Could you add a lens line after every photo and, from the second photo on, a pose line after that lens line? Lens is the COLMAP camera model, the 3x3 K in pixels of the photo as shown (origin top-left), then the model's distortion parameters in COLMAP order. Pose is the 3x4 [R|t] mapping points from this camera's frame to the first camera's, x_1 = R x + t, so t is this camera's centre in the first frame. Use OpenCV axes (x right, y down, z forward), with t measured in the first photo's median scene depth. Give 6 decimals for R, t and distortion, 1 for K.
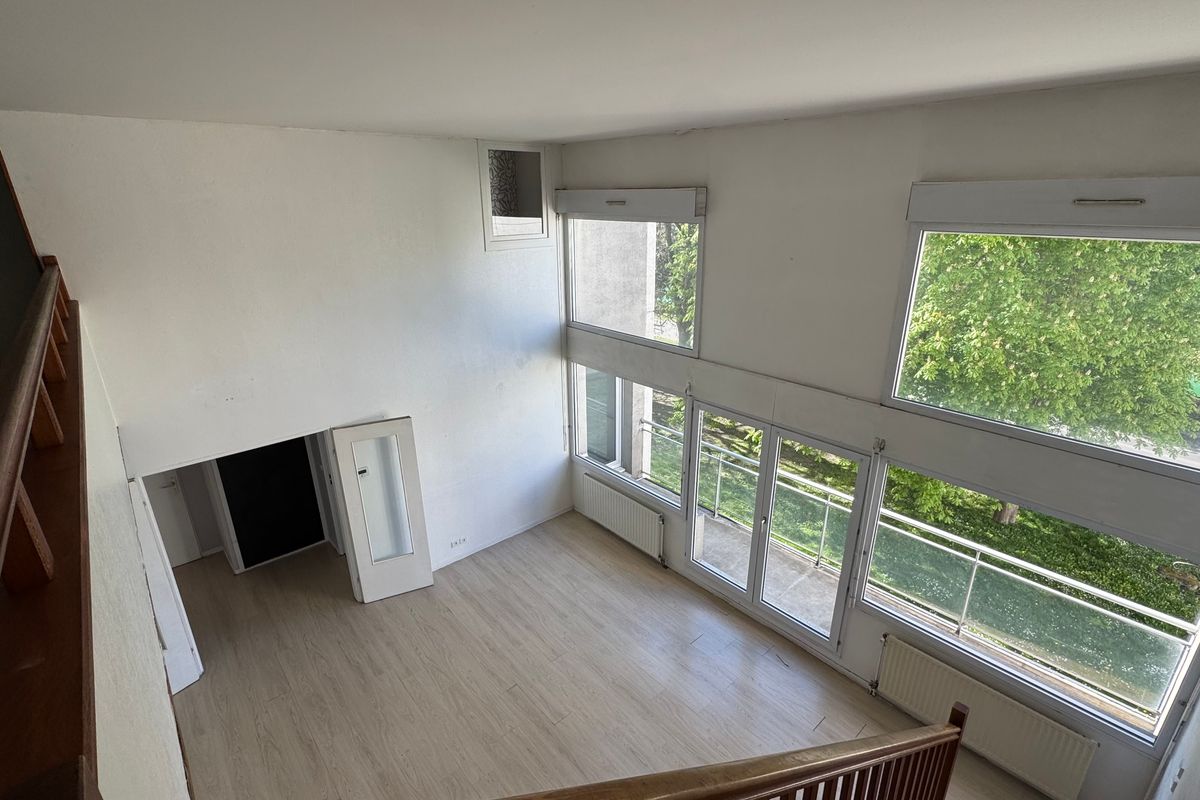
lens RADIAL K [[568.2, 0, 601.0], [0, 568.2, 400.0], [0, 0, 1]] dist [0.003591, 0.001249]
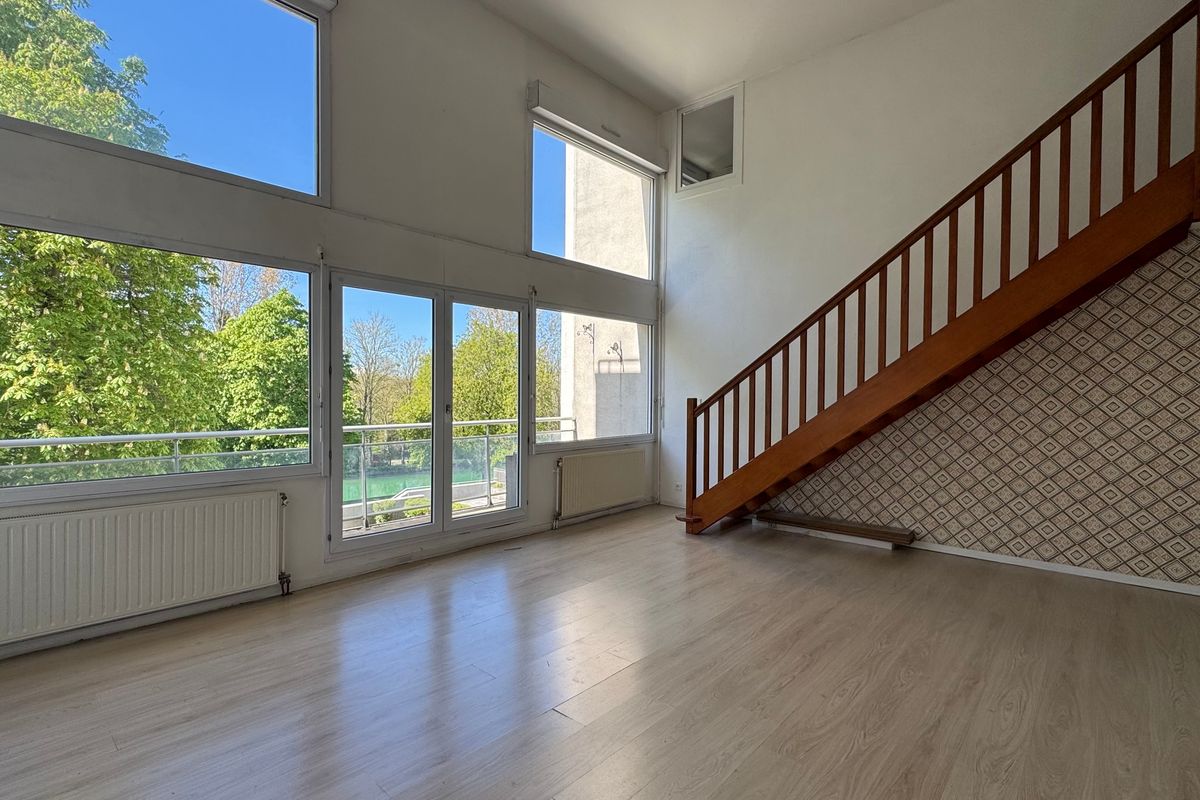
lens RADIAL K [[568.2, 0, 599.0], [0, 568.2, 399.5], [0, 0, 1]] dist [0.003591, 0.001249]
pose [[-0.124502, -0.004637, 0.992209, -0.241860], [0.327814, 0.943644, 0.045544, 0.096093], [-0.936503, 0.330930, -0.115966, 0.363747]]
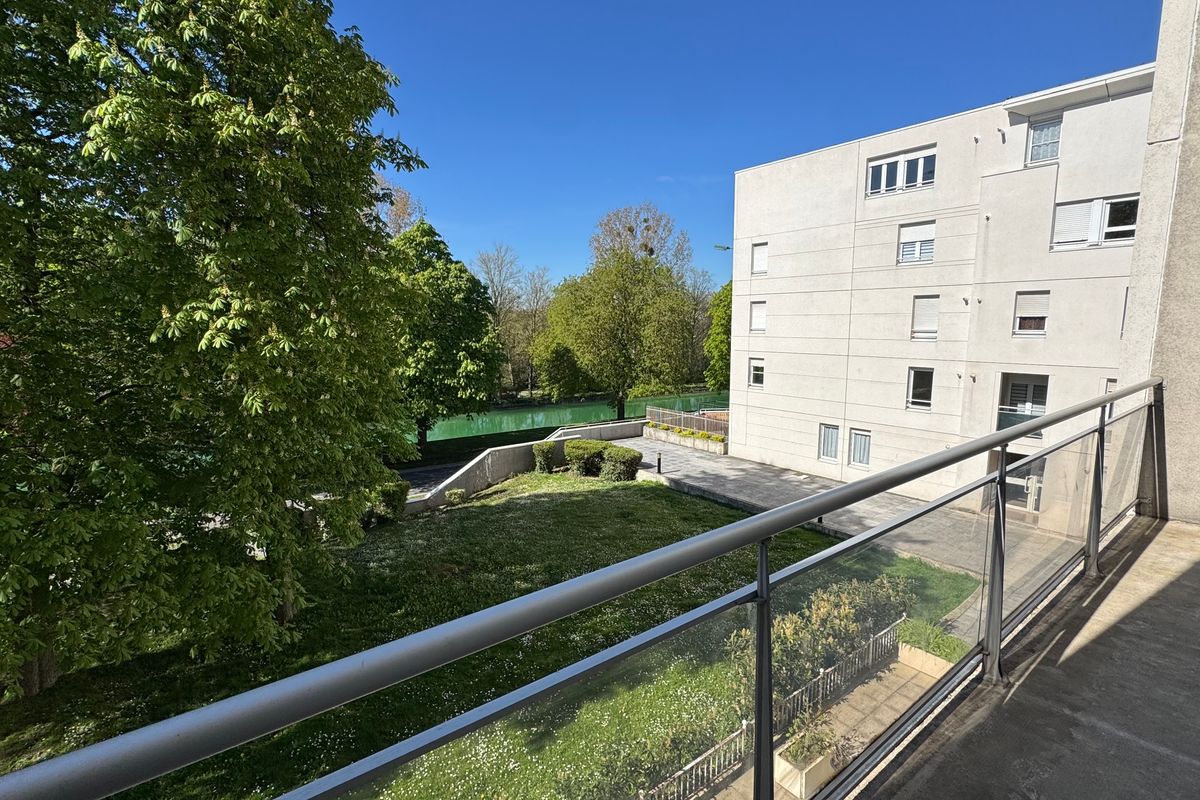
lens RADIAL K [[568.2, 0, 599.8], [0, 568.2, 403.1], [0, 0, 1]] dist [0.003591, 0.001249]
pose [[0.055657, -0.134073, 0.989407, 0.022751], [0.346635, 0.931902, 0.106782, 0.012382], [-0.936347, 0.337020, 0.098341, 0.574131]]
